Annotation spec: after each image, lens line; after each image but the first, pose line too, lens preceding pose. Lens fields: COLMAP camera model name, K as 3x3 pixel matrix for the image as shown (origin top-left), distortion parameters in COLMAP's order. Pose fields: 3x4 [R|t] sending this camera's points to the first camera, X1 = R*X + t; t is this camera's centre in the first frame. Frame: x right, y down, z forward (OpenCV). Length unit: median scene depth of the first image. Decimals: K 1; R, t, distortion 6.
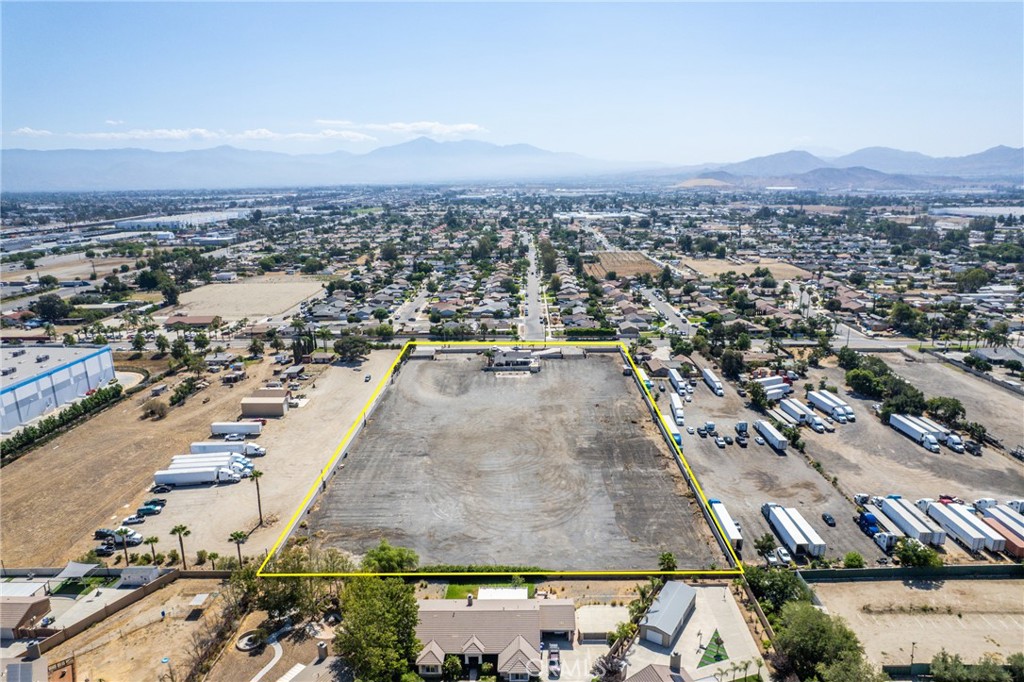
lens RADIAL K [[654.7, 0, 516.3], [0, 654.7, 349.5], [0, 0, 1]] dist [-0.080263, 0.073879]
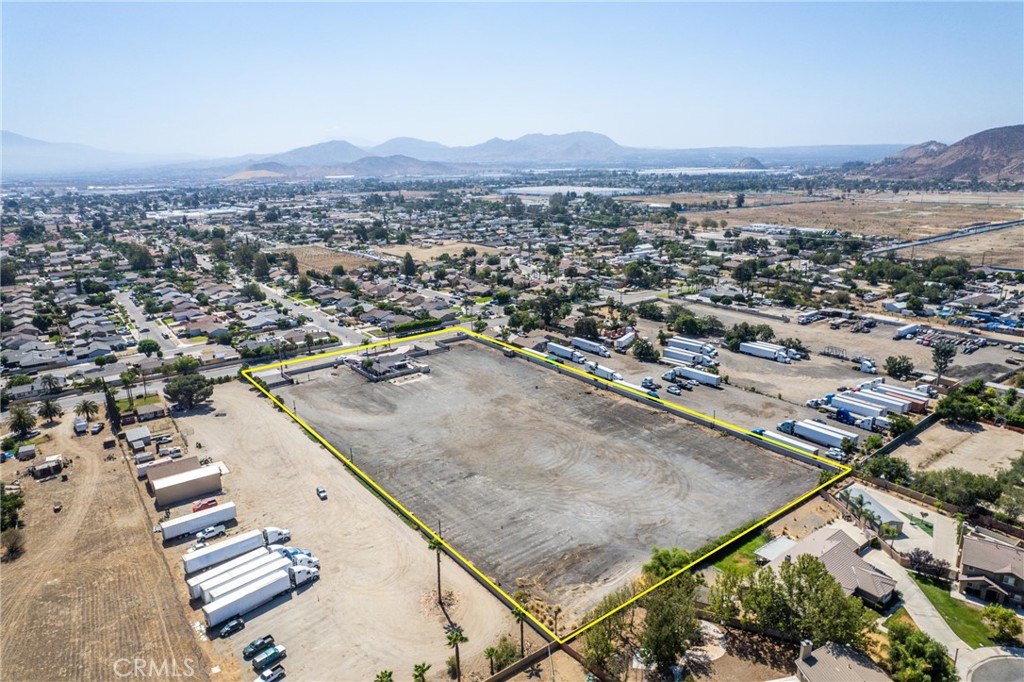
lens RADIAL K [[654.7, 0, 516.3], [0, 654.7, 349.5], [0, 0, 1]] dist [-0.080263, 0.073879]
pose [[0.788043, -0.175103, 0.590192, -0.500437], [0.167168, 0.983539, 0.068596, -0.047867], [-0.592489, 0.044605, 0.804343, 0.208876]]
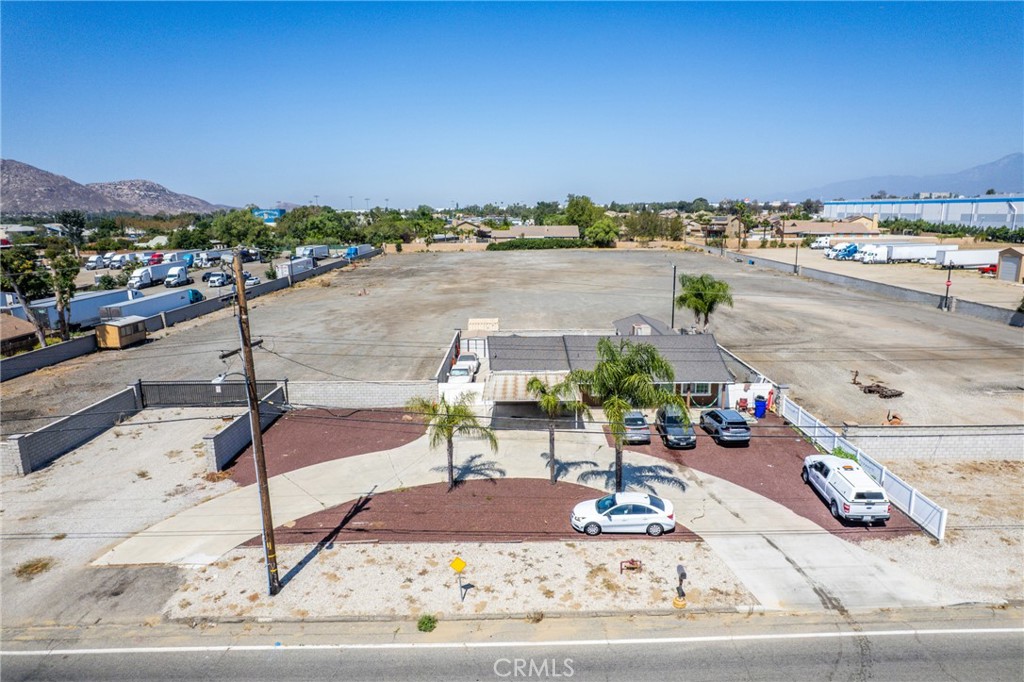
lens RADIAL K [[654.7, 0, 516.3], [0, 654.7, 349.5], [0, 0, 1]] dist [-0.080263, 0.073879]
pose [[-0.999428, 0.033071, -0.007124, 0.021338], [0.026143, 0.888677, 0.457789, -0.088367], [0.021471, 0.457340, -0.889032, 1.466451]]
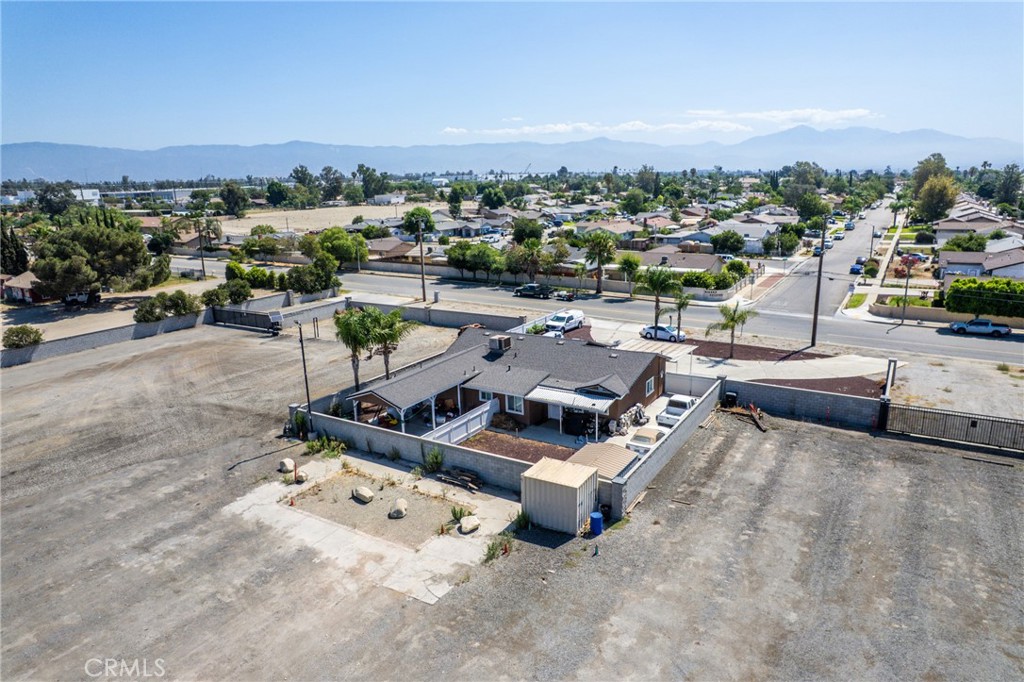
lens RADIAL K [[654.7, 0, 516.3], [0, 654.7, 349.5], [0, 0, 1]] dist [-0.080263, 0.073879]
pose [[0.860069, 0.128760, -0.493661, 0.089353], [-0.123140, 0.991411, 0.044049, -0.000538], [0.495093, 0.022904, 0.868538, 1.084907]]
